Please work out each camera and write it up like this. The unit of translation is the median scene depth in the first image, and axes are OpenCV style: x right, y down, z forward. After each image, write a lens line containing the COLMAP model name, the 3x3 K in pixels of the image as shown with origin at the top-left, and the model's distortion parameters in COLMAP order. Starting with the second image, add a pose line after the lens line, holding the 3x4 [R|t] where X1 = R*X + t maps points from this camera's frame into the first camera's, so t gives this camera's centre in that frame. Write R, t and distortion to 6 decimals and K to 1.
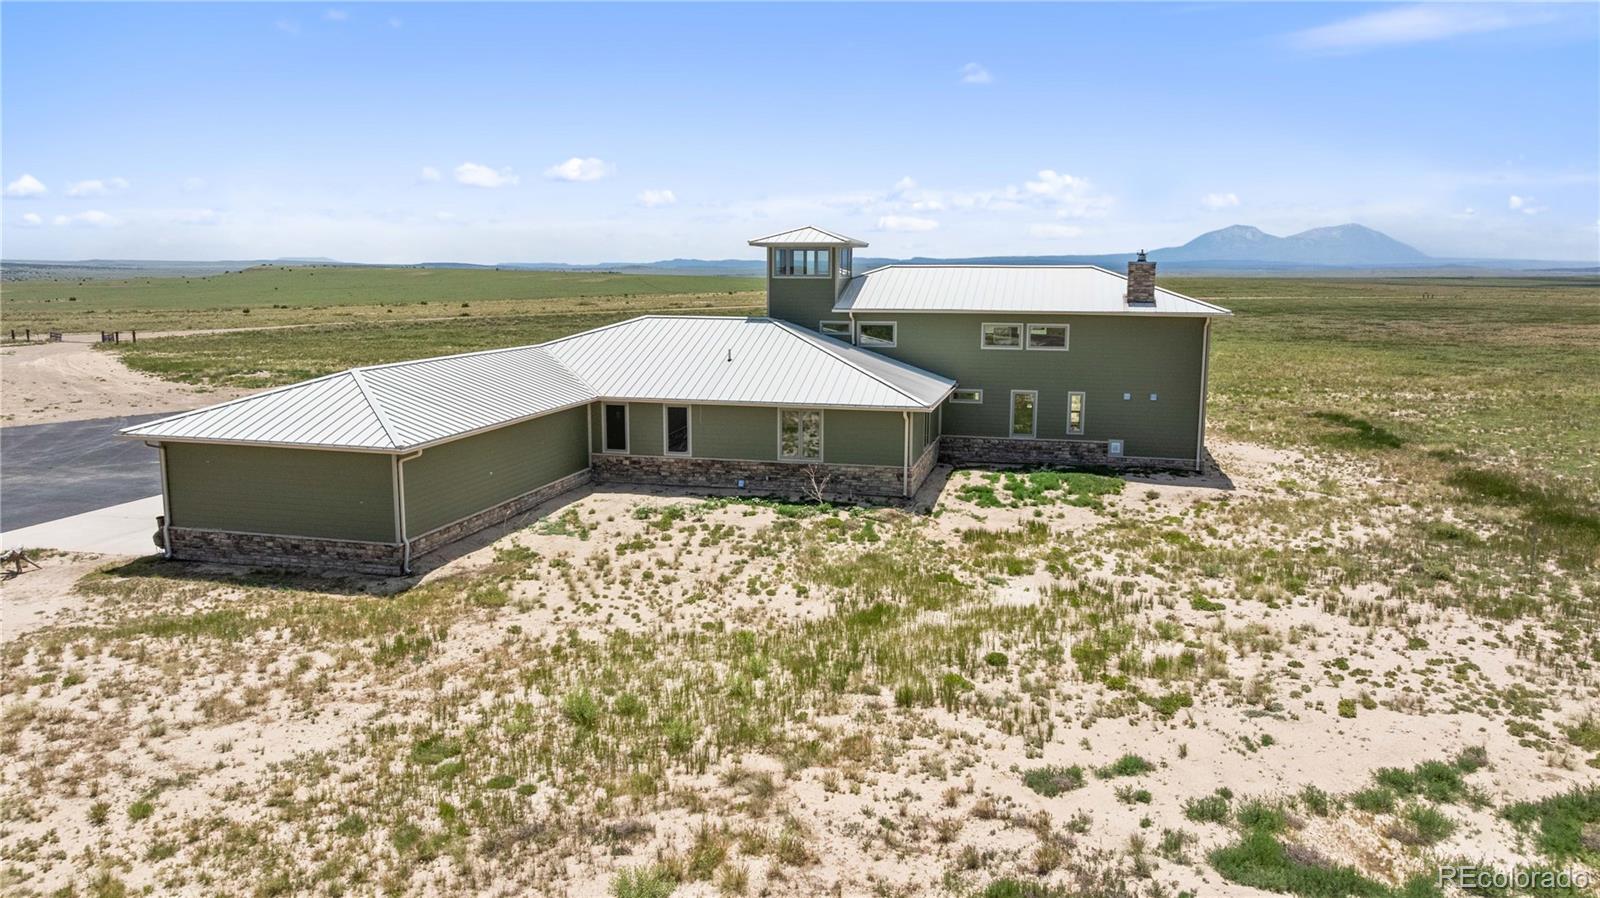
lens RADIAL K [[1138.4, 0, 803.3], [0, 1138.4, 451.4], [0, 0, 1]] dist [-0.008929, -0.000582]
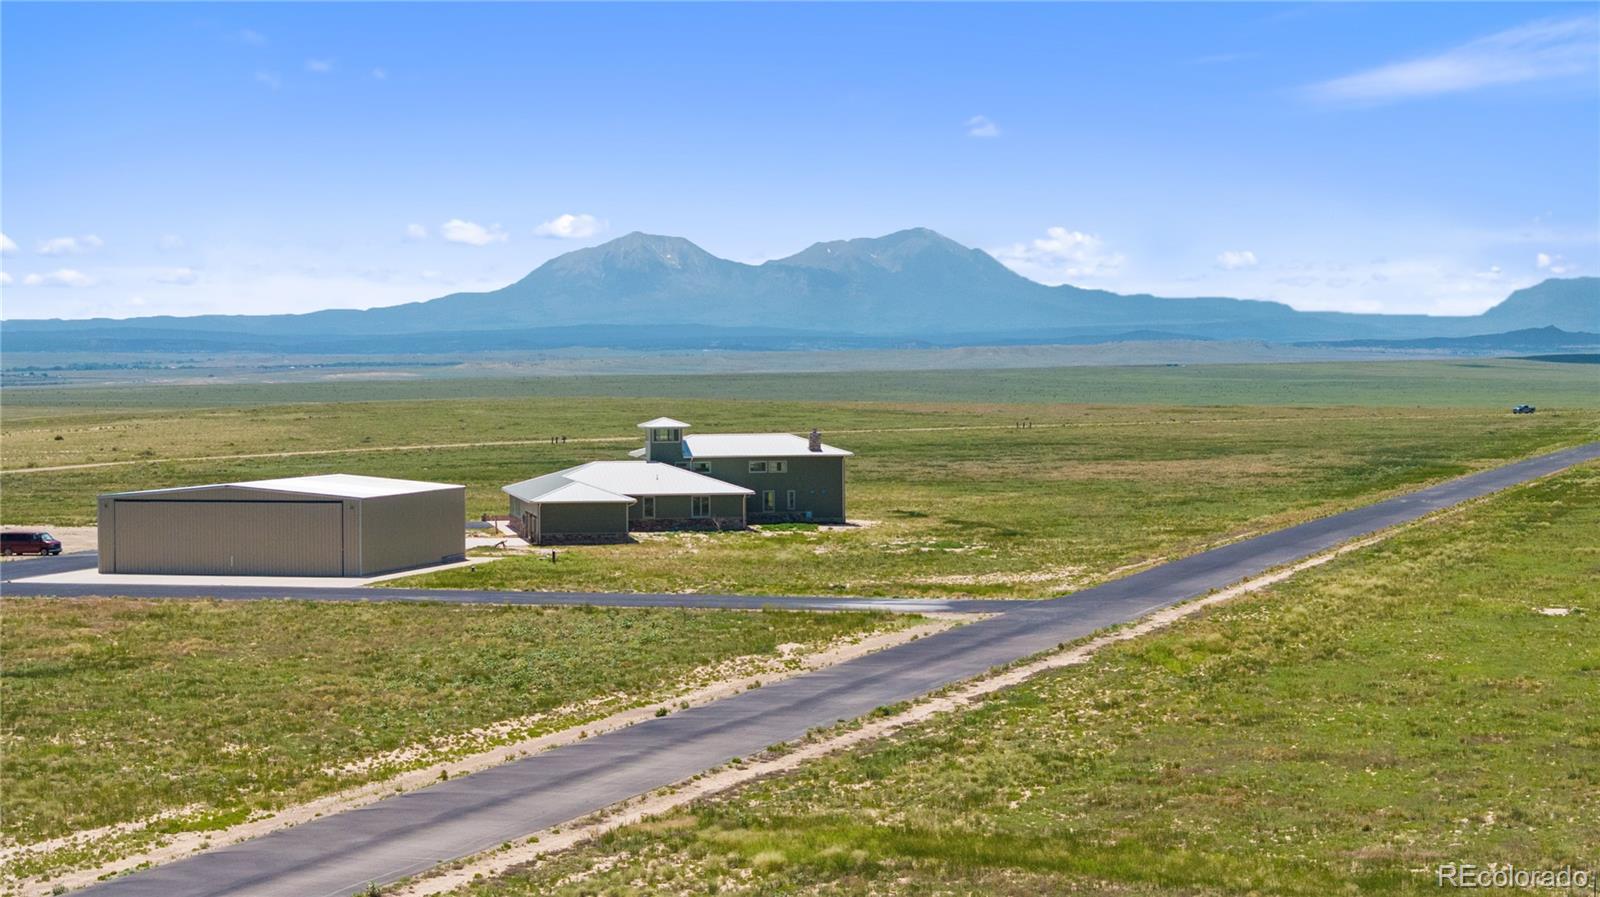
lens RADIAL K [[3281.3, 0, 799.9], [0, 3281.3, 447.5], [0, 0, 1]] dist [-0.000631, 0.000000]
pose [[0.918026, -0.019569, 0.396038, -2.321664], [0.070263, 0.991004, -0.113905, 0.606704], [-0.390246, 0.132394, 0.911142, -4.950999]]
